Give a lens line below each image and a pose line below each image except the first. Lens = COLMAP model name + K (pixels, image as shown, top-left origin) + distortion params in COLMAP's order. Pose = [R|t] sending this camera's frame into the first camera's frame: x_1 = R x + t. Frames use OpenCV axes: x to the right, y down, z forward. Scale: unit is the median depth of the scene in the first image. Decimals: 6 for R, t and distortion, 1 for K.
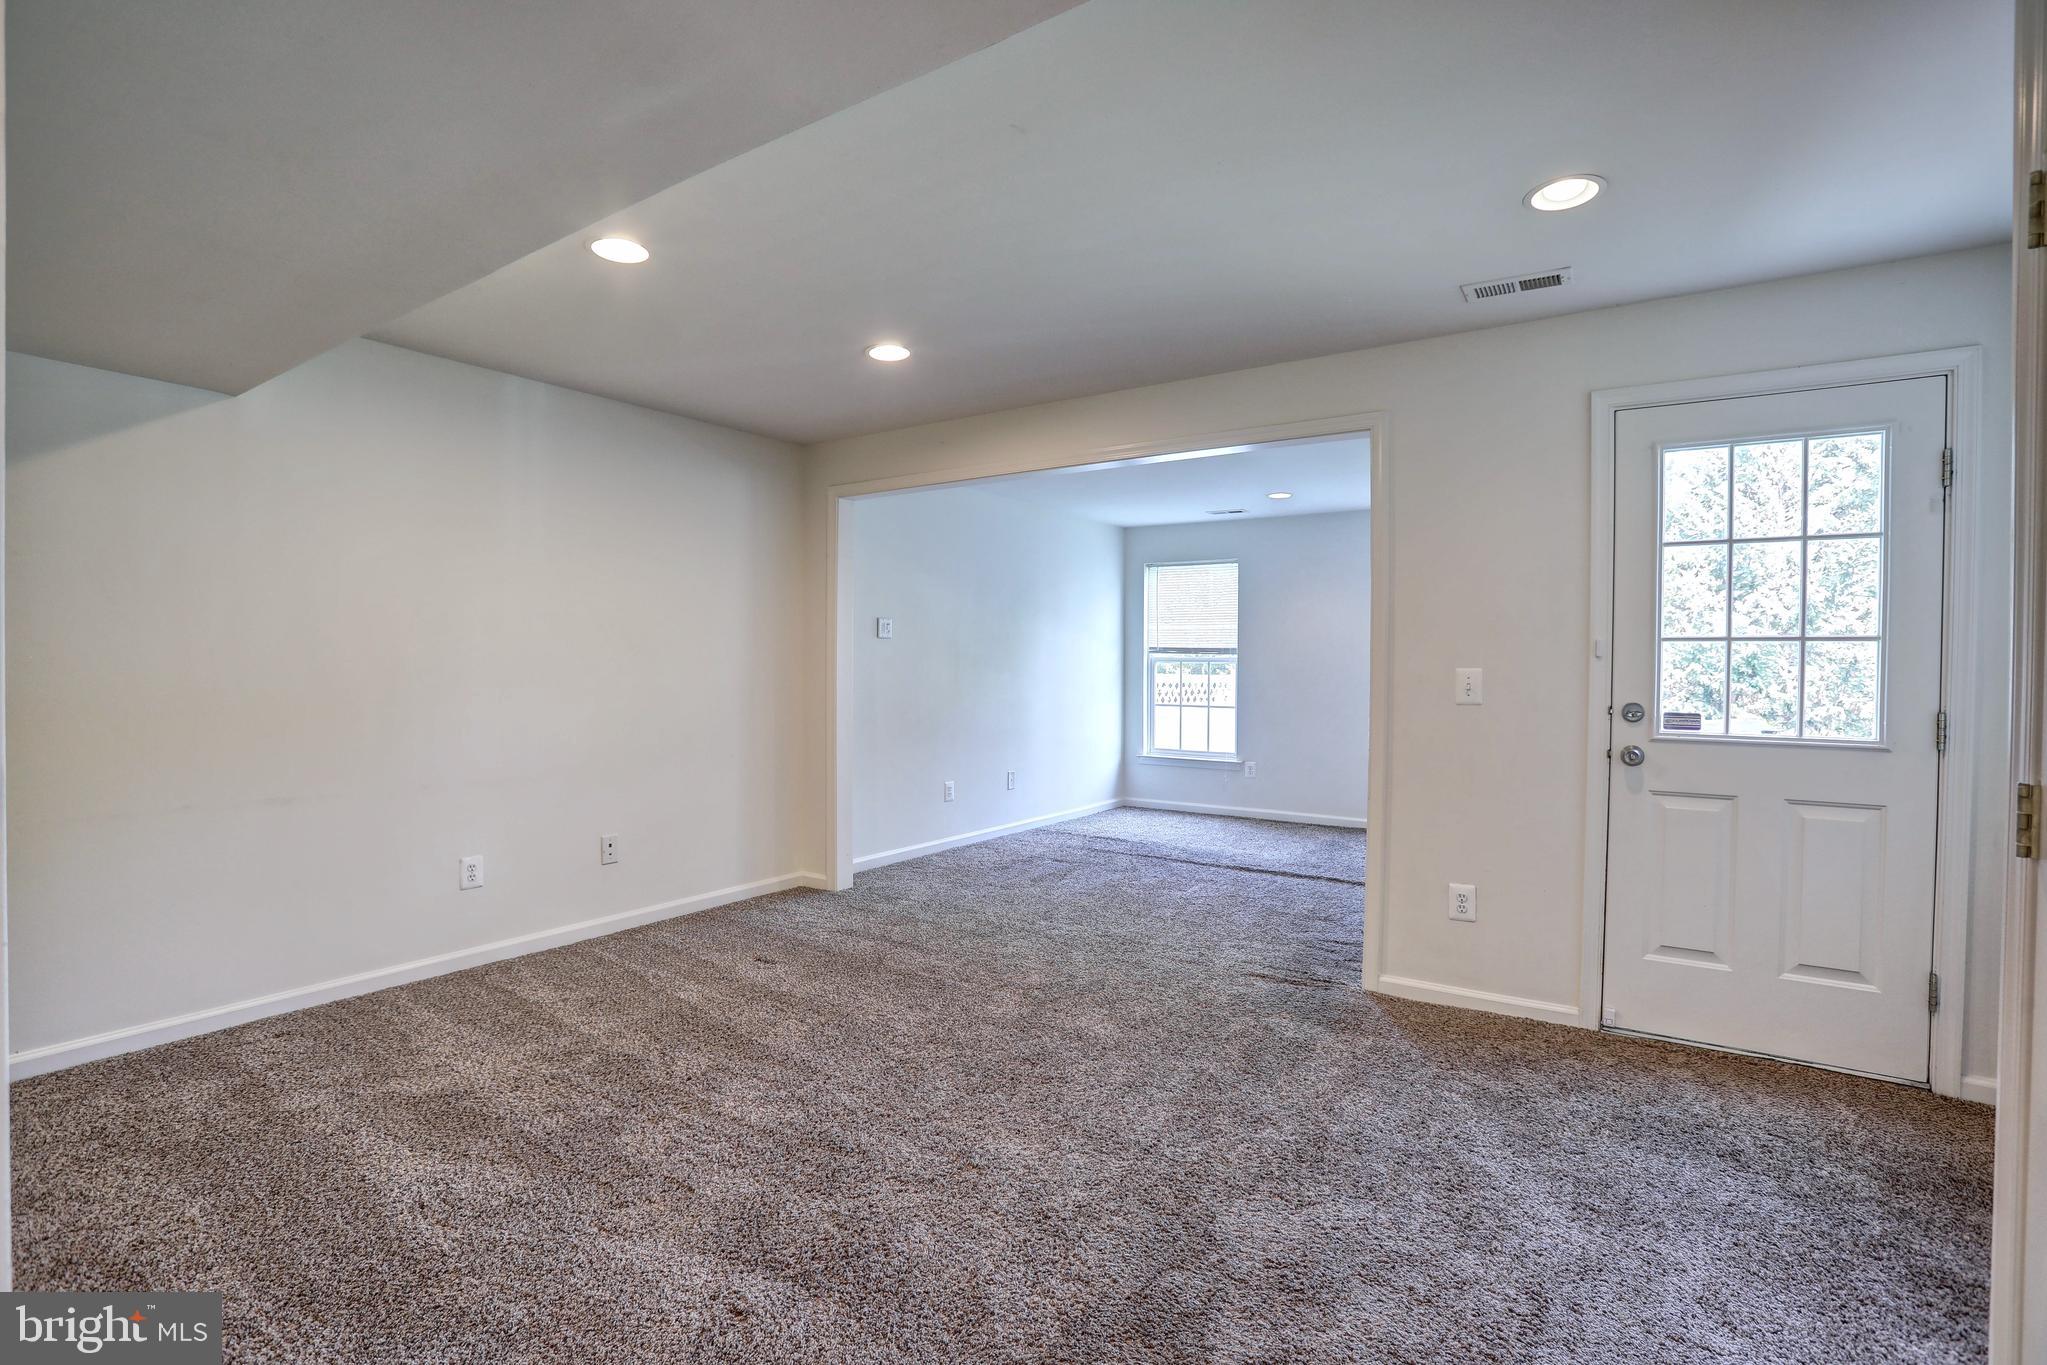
lens RADIAL K [[946.4, 0, 1023.5], [0, 946.4, 682.5], [0, 0, 1]] dist [0.000174, 0.006510]
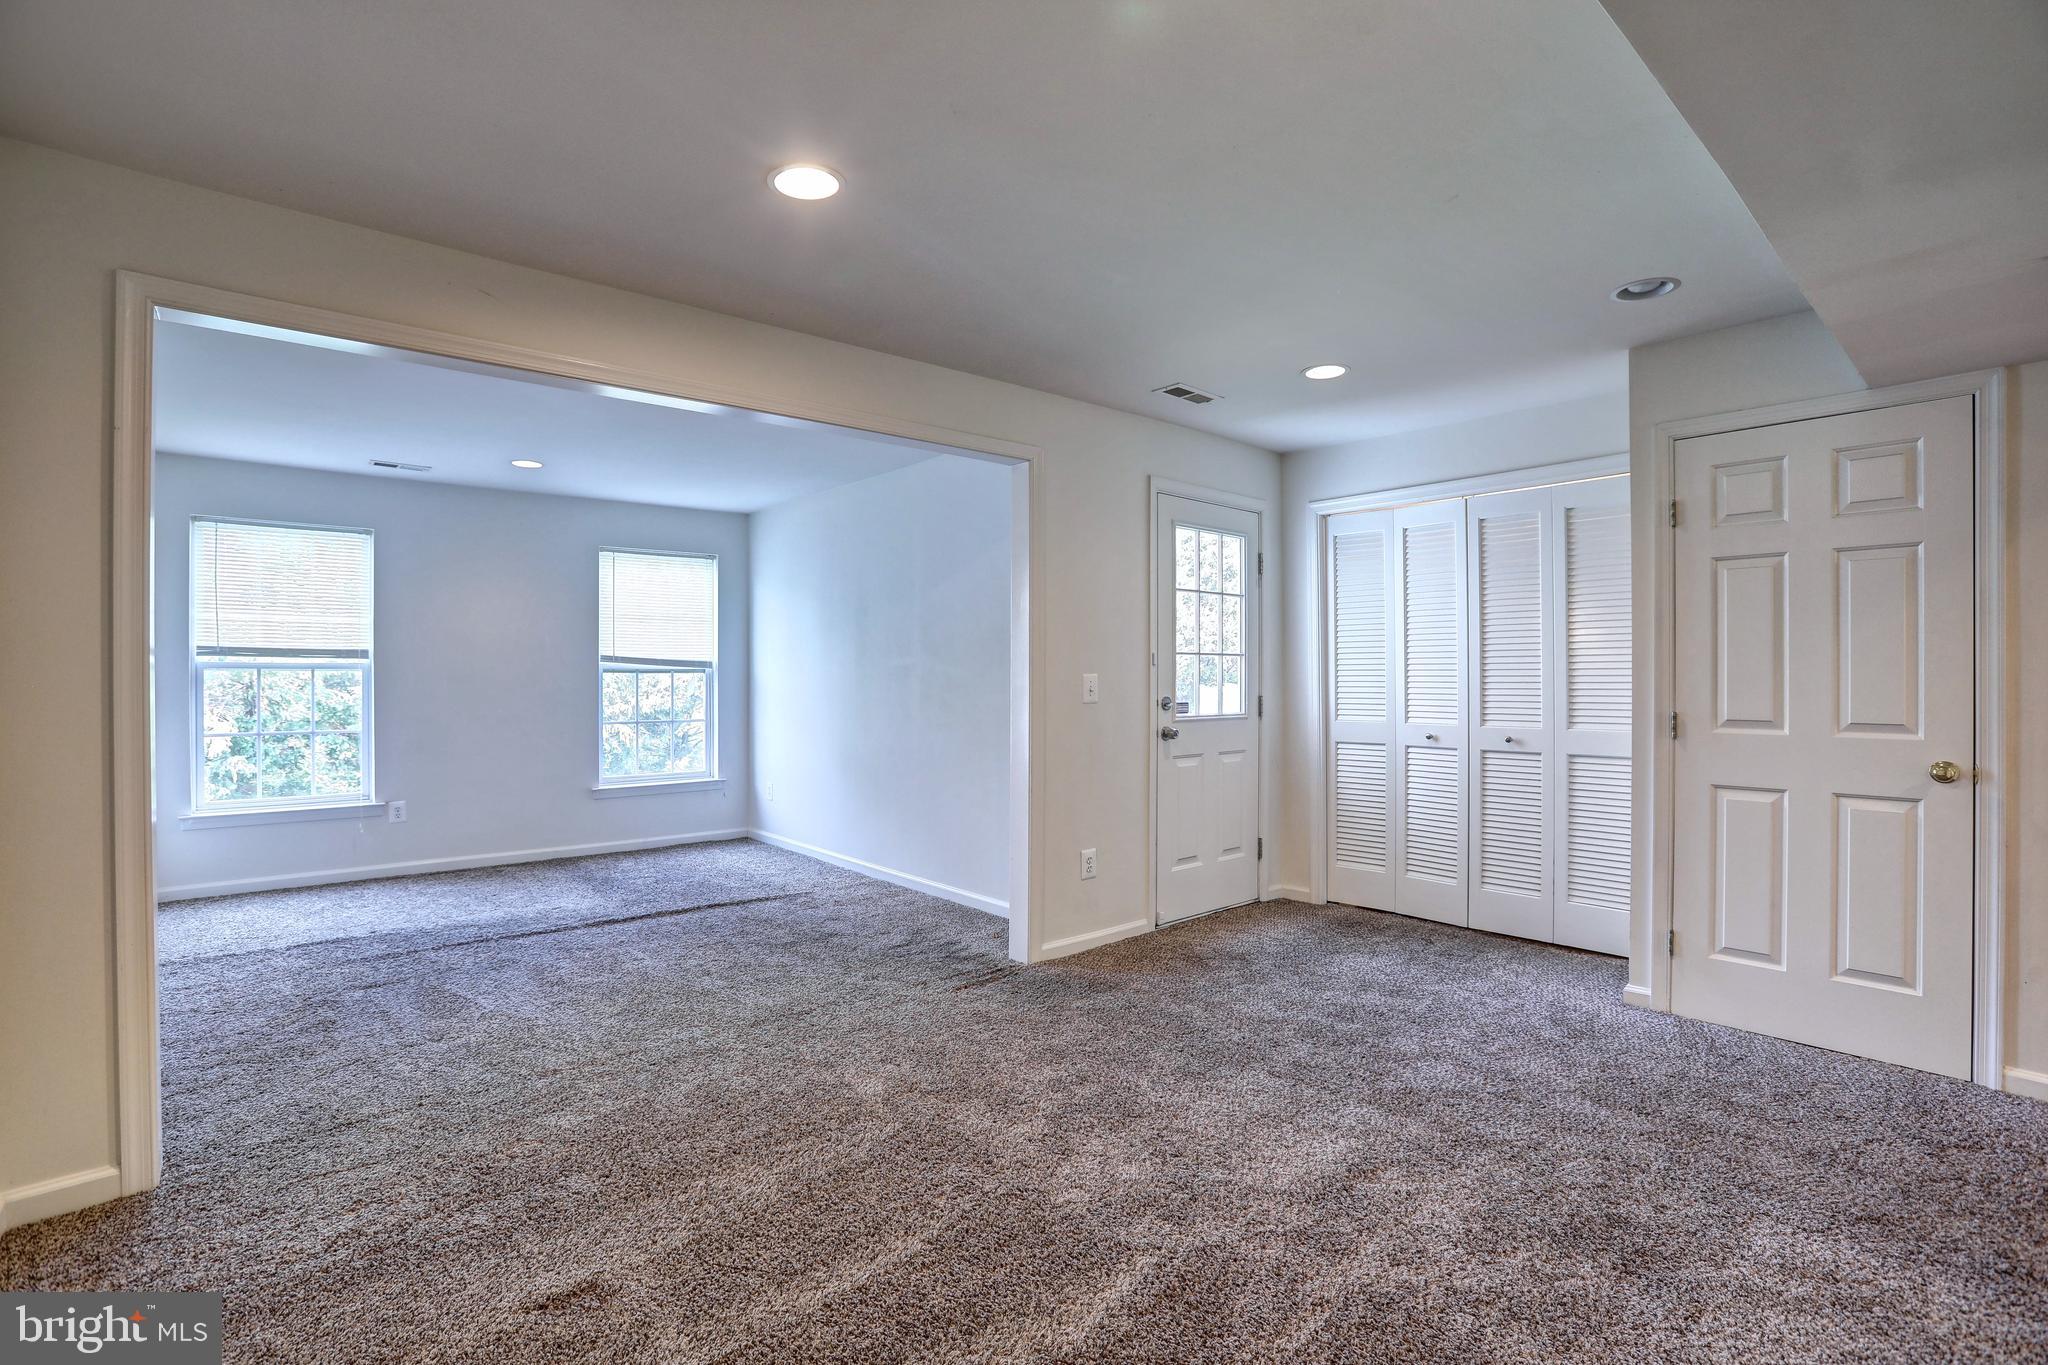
lens RADIAL K [[969.6, 0, 1038.2], [0, 969.6, 672.9], [0, 0, 1]] dist [-0.073737, 0.027379]
pose [[0.292183, -0.006958, 0.956337, -0.825555], [0.021776, 0.999763, 0.000621, -0.020148], [-0.956114, 0.020644, 0.292265, 0.752478]]
